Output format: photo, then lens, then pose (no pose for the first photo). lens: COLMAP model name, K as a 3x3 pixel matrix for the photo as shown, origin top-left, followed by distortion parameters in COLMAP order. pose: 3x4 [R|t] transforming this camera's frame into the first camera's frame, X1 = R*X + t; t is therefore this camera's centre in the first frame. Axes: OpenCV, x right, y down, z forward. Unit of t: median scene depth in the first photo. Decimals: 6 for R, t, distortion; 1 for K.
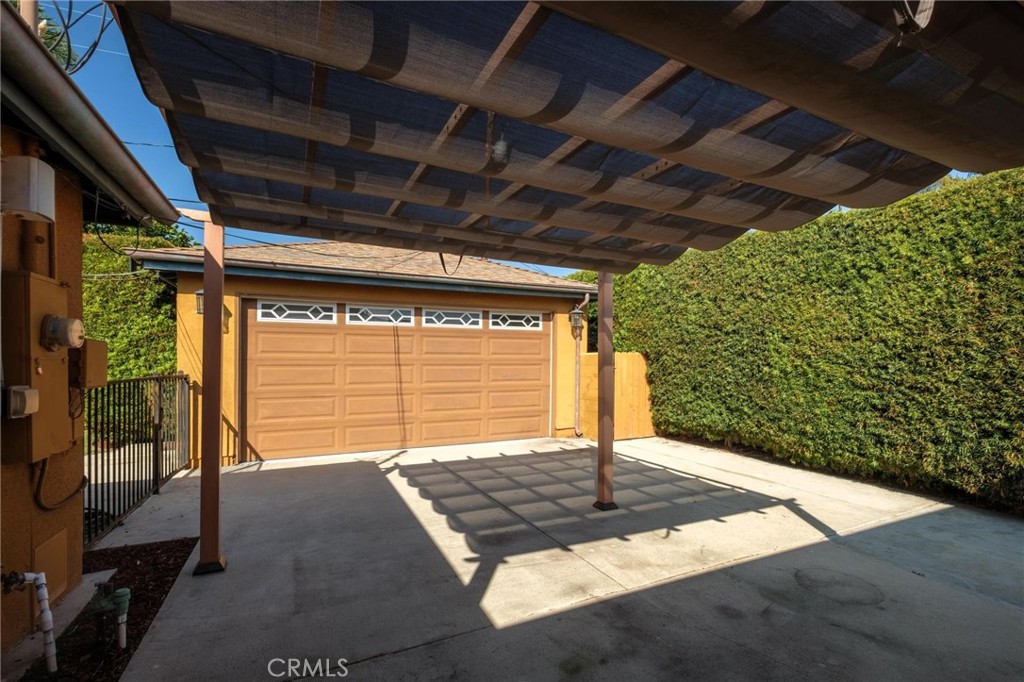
lens RADIAL K [[455.0, 0, 513.8], [0, 455.0, 367.3], [0, 0, 1]] dist [-0.005239, -0.000897]
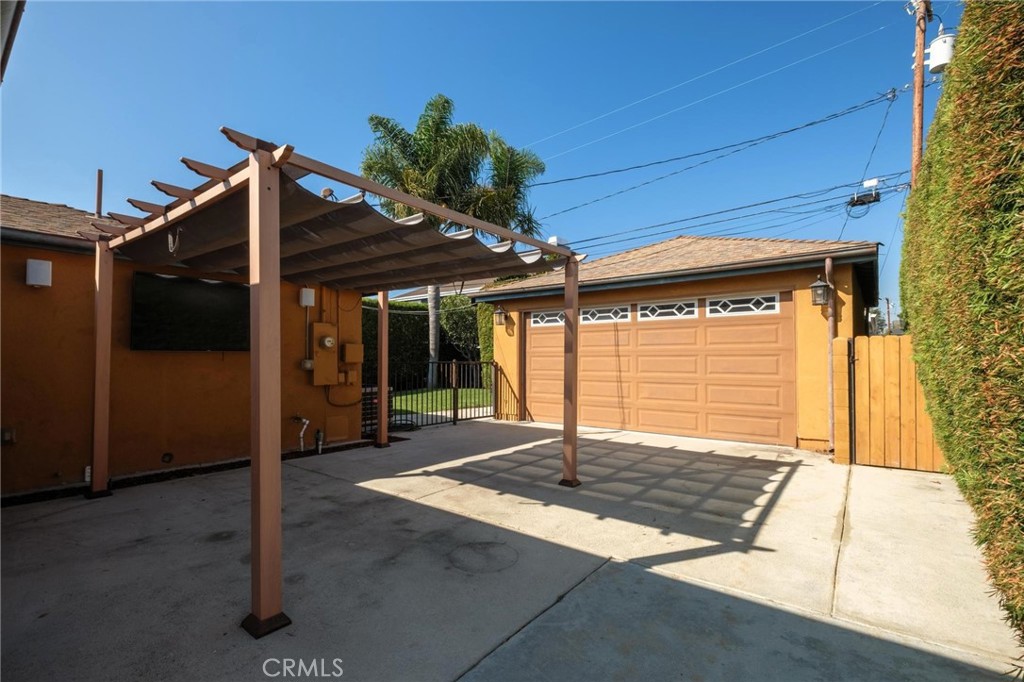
lens RADIAL K [[468.4, 0, 506.4], [0, 468.4, 355.6], [0, 0, 1]] dist [-0.003677, -0.000572]
pose [[0.445253, -0.005733, -0.895387, 1.001409], [-0.008201, 0.999911, -0.010481, 0.012654], [0.895367, 0.012010, 0.445166, 0.321875]]
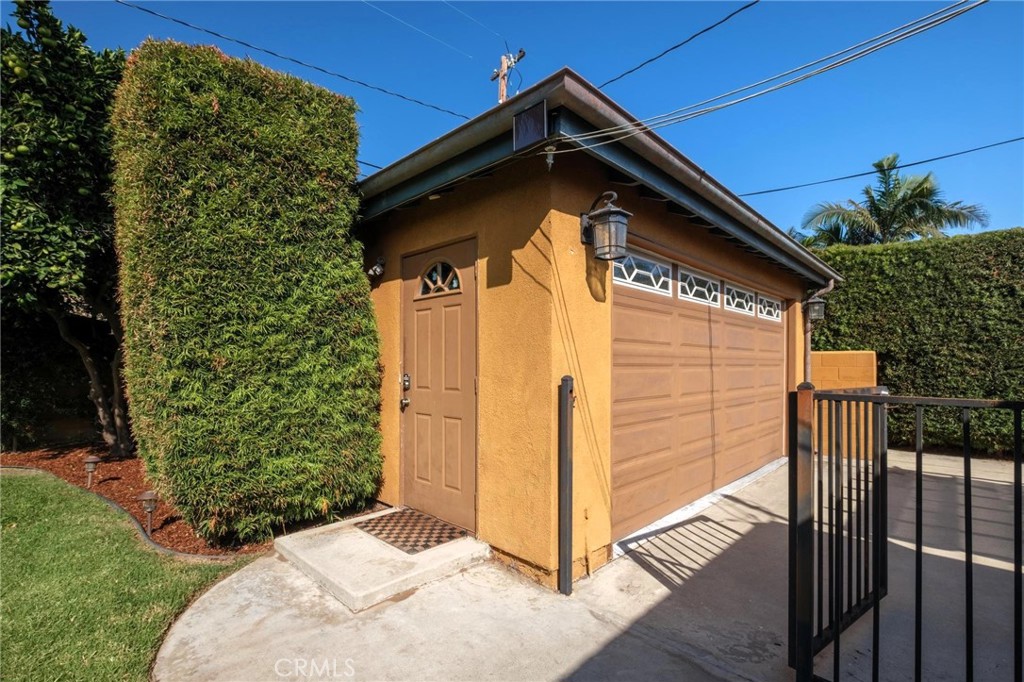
lens RADIAL K [[468.4, 0, 506.4], [0, 468.4, 355.6], [0, 0, 1]] dist [-0.003677, -0.000572]
pose [[0.937684, 0.009615, 0.347355, -1.131936], [-0.000576, 0.999659, -0.026115, -0.001852], [-0.347488, 0.024288, 0.937370, 0.685105]]
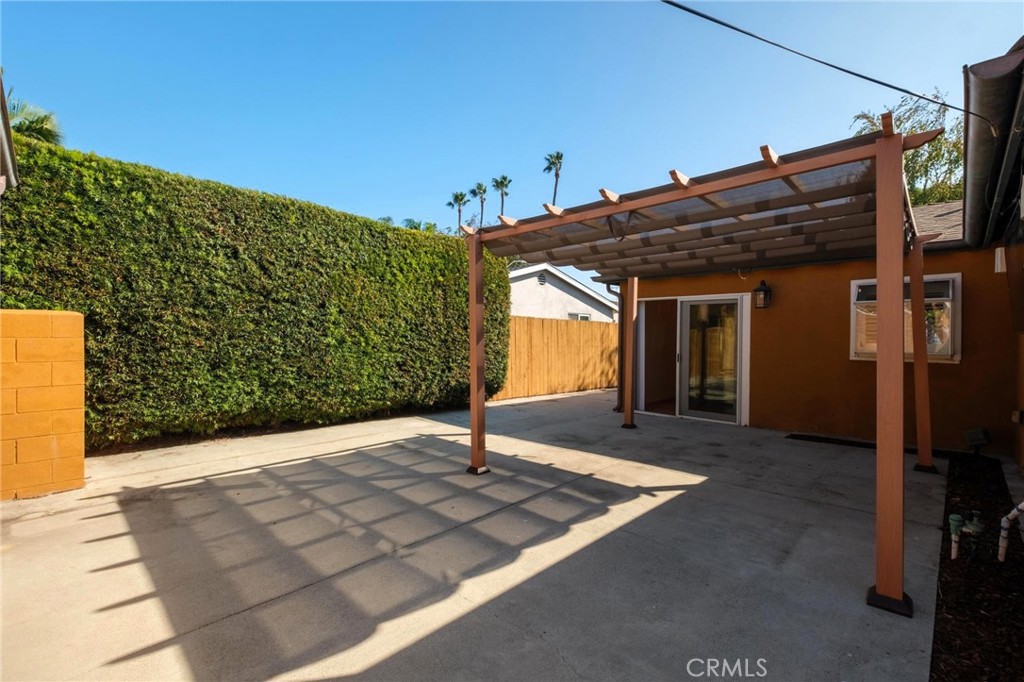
lens RADIAL K [[456.3, 0, 512.0], [0, 456.3, 341.0], [0, 0, 1]] dist [-0.004097, -0.000938]
pose [[-0.350306, -0.013409, 0.936539, -0.709590], [0.005224, 0.999854, 0.016269, -0.008088], [-0.936621, 0.010591, -0.350185, 1.140622]]
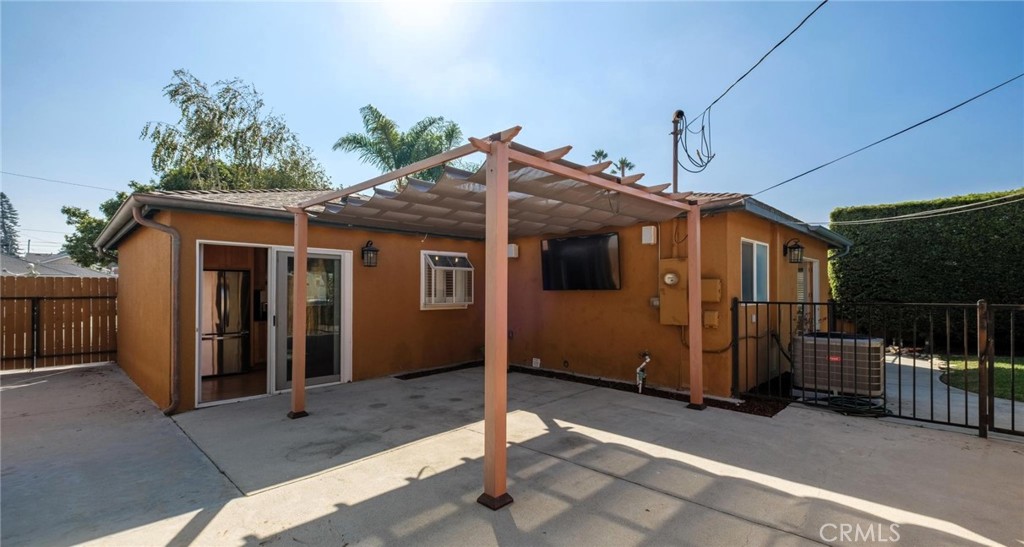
lens RADIAL K [[440.8, 0, 512.0], [0, 440.8, 288.3], [0, 0, 1]] dist [0.001220, -0.006951]
pose [[-0.936846, 0.001800, -0.349738, 0.361671], [0.000748, 0.999995, 0.003142, -0.014761], [0.349742, 0.002682, -0.936842, 1.440309]]
